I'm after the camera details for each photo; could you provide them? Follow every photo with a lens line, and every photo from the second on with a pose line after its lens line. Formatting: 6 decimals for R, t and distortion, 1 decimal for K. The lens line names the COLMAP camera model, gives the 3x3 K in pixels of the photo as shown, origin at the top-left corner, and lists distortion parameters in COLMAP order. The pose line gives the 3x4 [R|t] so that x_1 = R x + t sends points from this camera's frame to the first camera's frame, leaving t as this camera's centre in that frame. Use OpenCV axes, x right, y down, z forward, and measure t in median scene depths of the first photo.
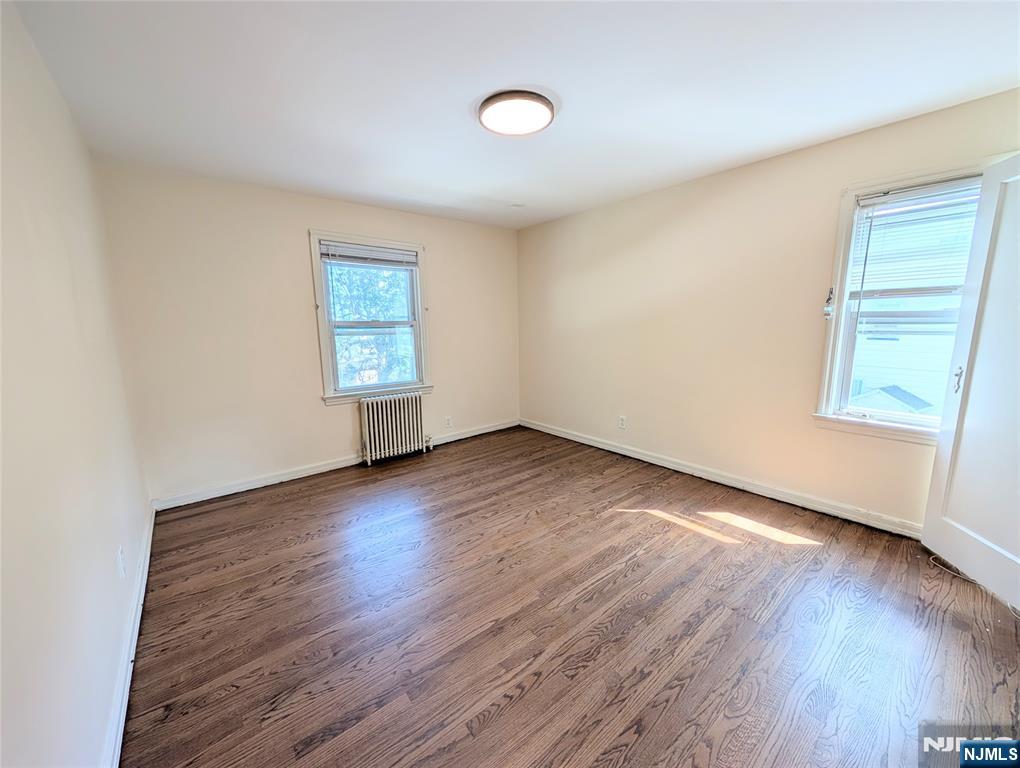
lens RADIAL K [[389.4, 0, 513.7], [0, 389.4, 385.0], [0, 0, 1]] dist [-0.000020, 0.000089]
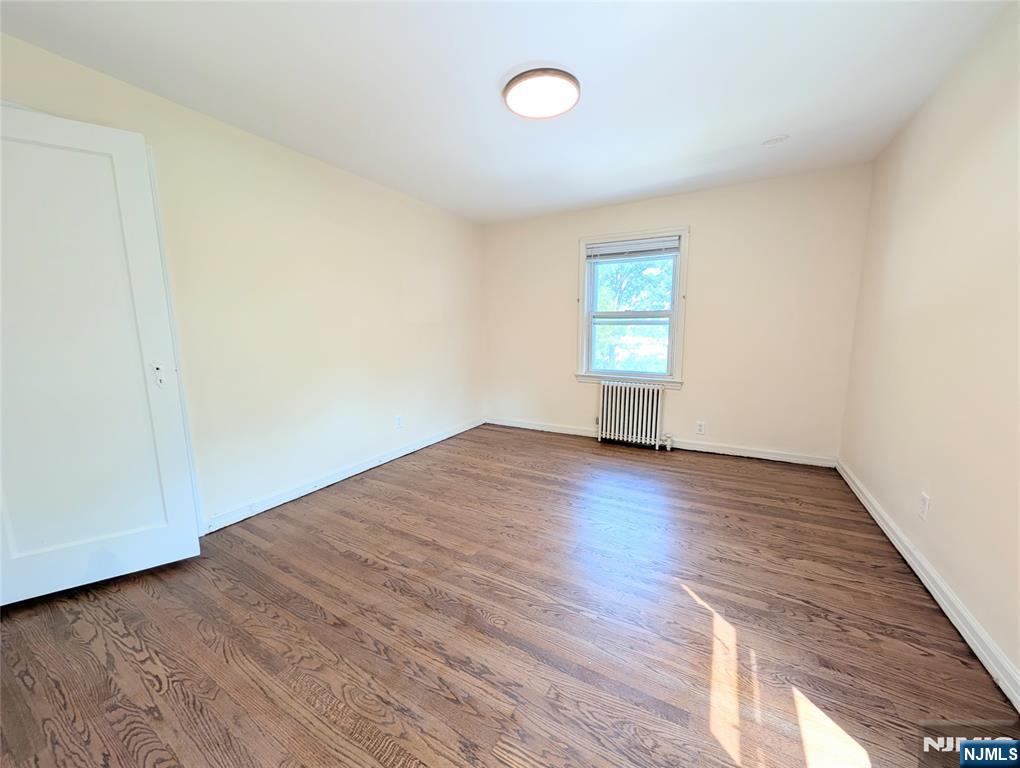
lens RADIAL K [[389.4, 0, 513.7], [0, 389.4, 385.0], [0, 0, 1]] dist [-0.000020, 0.000089]
pose [[0.357512, 0.148951, -0.921954, 0.572056], [-0.146005, 0.983975, 0.102354, -0.031651], [0.922425, 0.098017, 0.373530, 0.358302]]
